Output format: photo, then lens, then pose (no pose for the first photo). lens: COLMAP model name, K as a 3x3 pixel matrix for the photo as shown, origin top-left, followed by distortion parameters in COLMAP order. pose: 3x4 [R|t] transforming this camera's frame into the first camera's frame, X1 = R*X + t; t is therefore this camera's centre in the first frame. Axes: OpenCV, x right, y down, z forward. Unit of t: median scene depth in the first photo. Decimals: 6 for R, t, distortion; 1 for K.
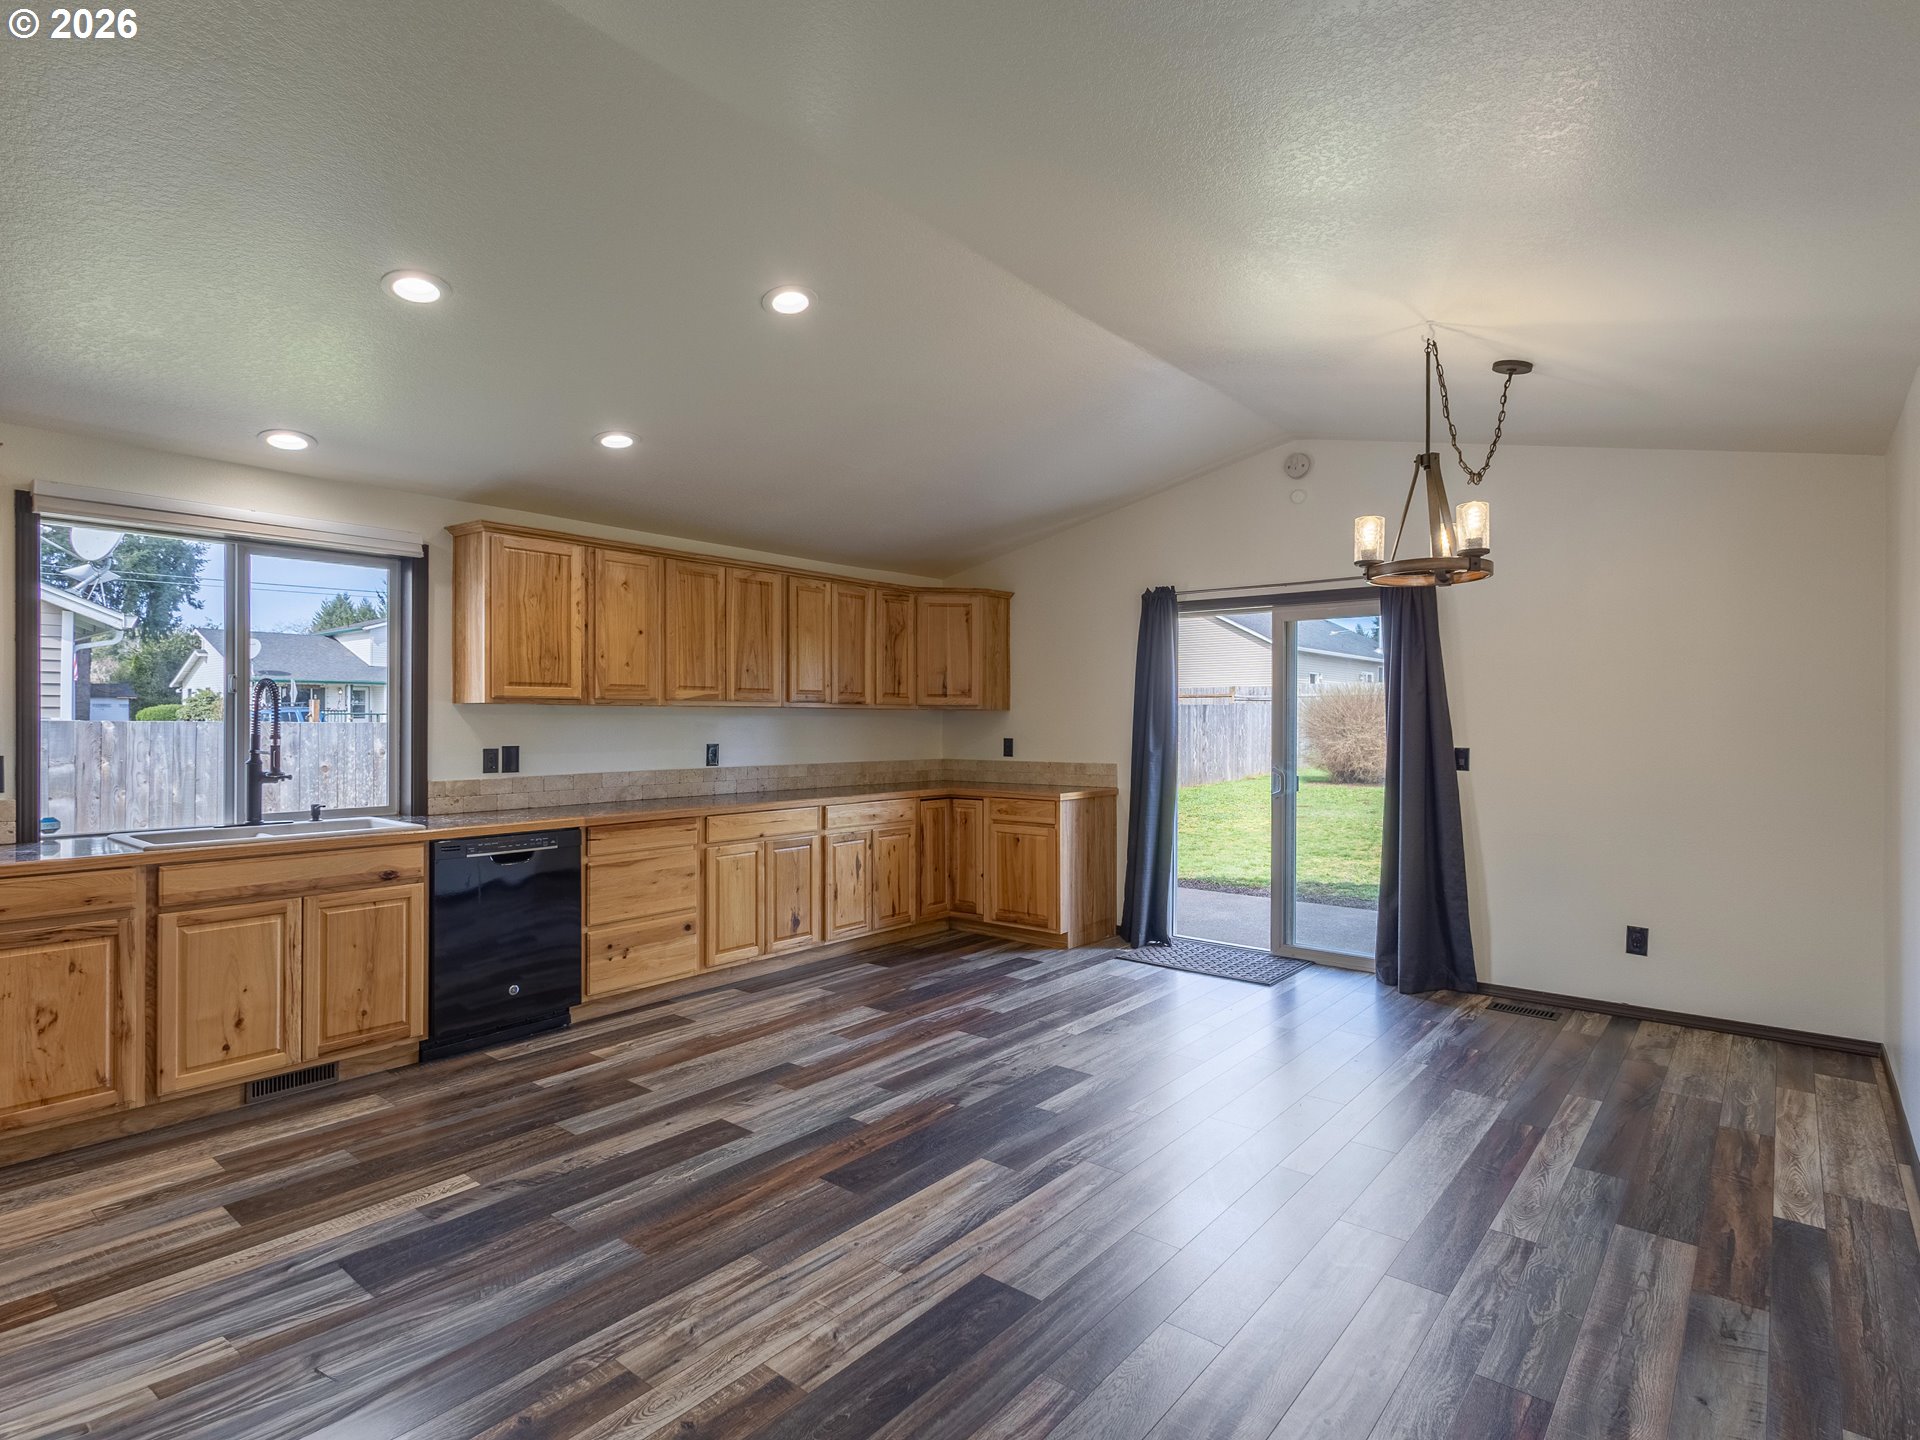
lens RADIAL K [[984.4, 0, 989.3], [0, 984.4, 720.6], [0, 0, 1]] dist [0.011635, -0.003587]
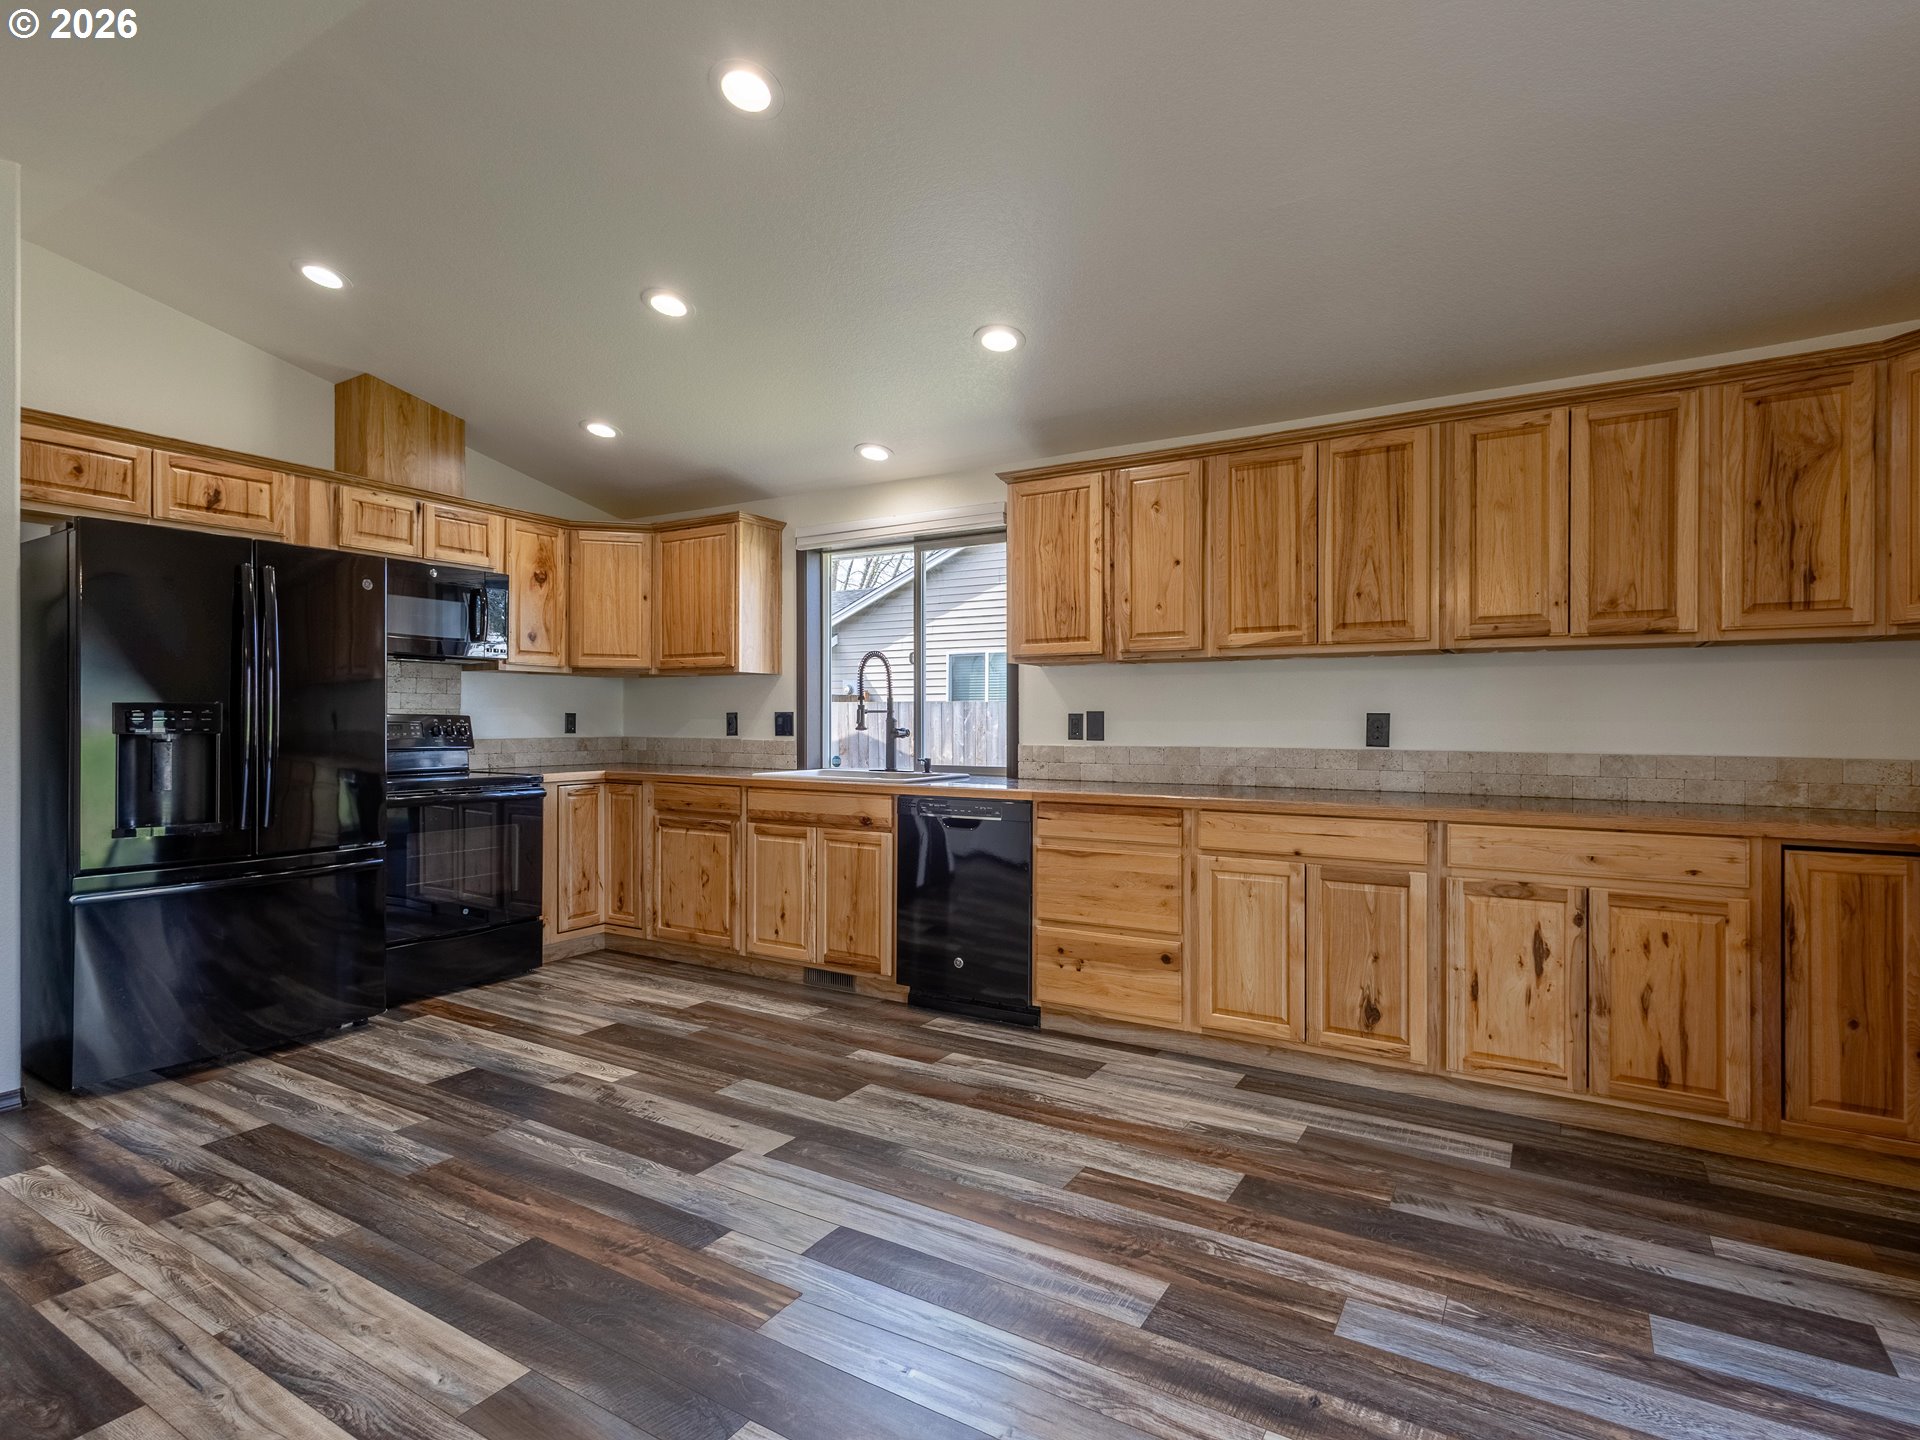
lens RADIAL K [[984.4, 0, 961.9], [0, 984.4, 721.8], [0, 0, 1]] dist [0.011635, -0.003587]
pose [[0.129814, 0.002358, -0.991536, 0.420811], [-0.001882, 0.999996, 0.002132, 0.035955], [0.991537, 0.001590, 0.129818, 0.807603]]
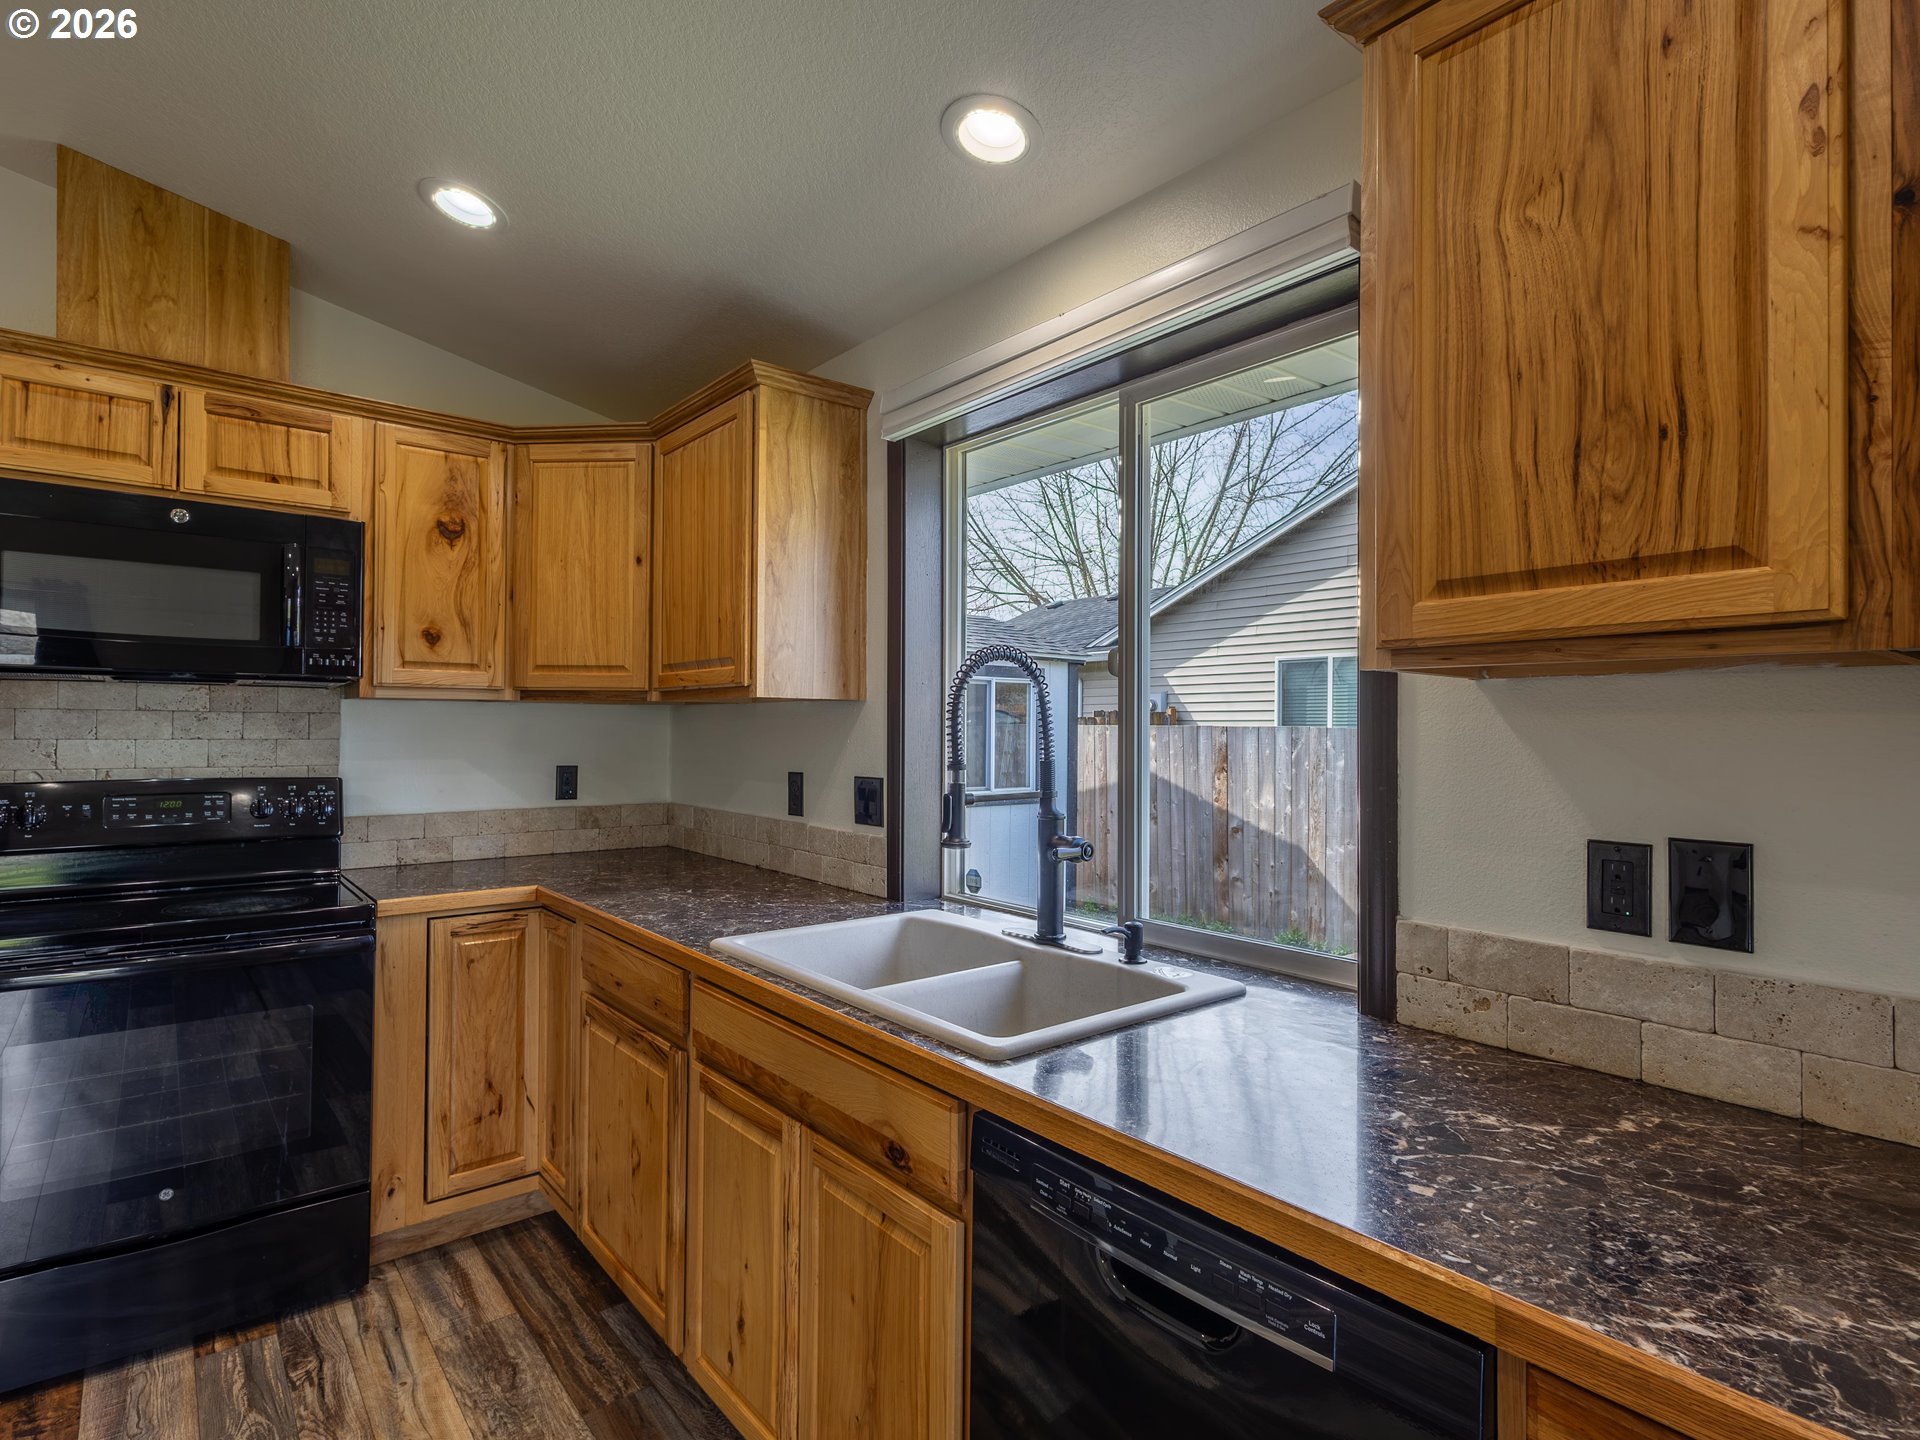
lens RADIAL K [[984.4, 0, 951.1], [0, 984.4, 719.4], [0, 0, 1]] dist [0.011635, -0.003587]
pose [[-0.214183, -0.011026, -0.976731, -0.213220], [-0.006915, 0.999928, -0.009771, -0.000957], [0.976769, 0.004662, -0.214244, 0.919996]]
